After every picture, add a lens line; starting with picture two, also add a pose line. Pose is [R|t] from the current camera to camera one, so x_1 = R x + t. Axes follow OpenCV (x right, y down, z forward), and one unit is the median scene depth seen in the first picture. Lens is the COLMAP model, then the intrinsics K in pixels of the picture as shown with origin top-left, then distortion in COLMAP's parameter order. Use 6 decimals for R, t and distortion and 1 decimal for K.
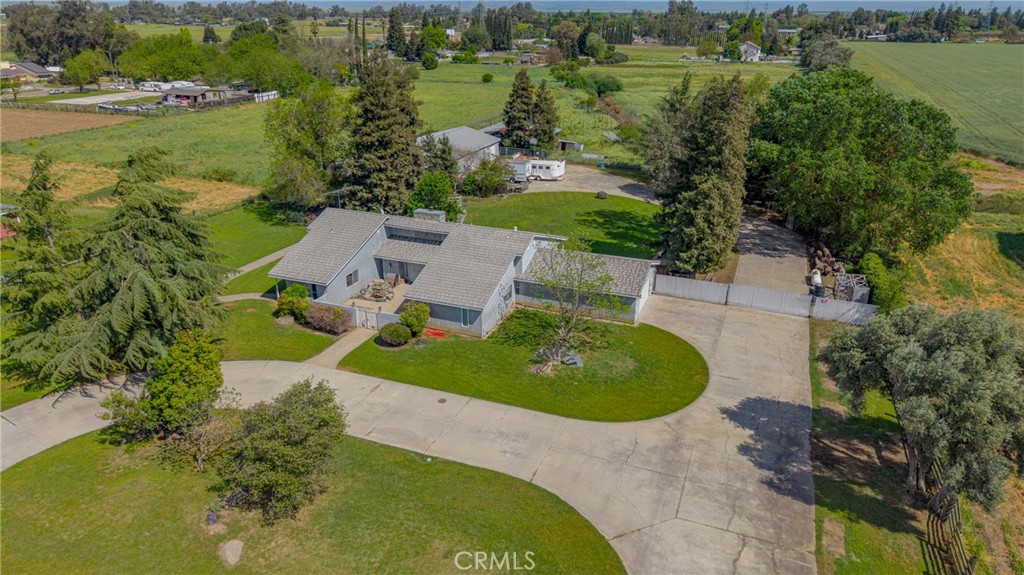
lens RADIAL K [[677.5, 0, 512.7], [0, 677.5, 290.6], [0, 0, 1]] dist [0.061008, -0.067327]
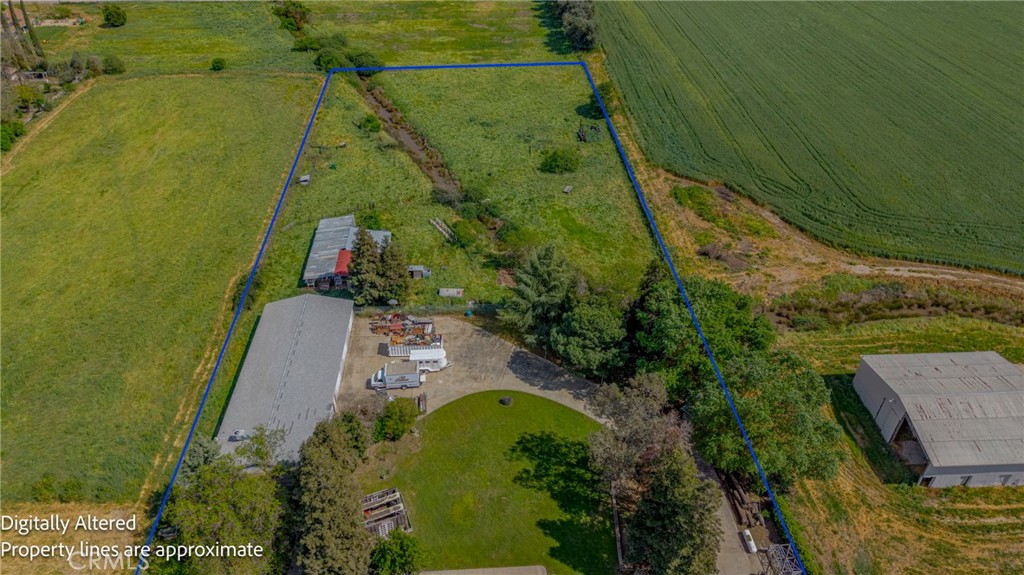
lens RADIAL K [[677.5, 0, 512.7], [0, 677.5, 290.6], [0, 0, 1]] dist [0.061008, -0.067327]
pose [[0.906906, -0.256531, 0.334236, -0.279130], [0.159164, 0.943091, 0.291968, -1.034399], [-0.390114, -0.211589, 0.896126, 0.196340]]
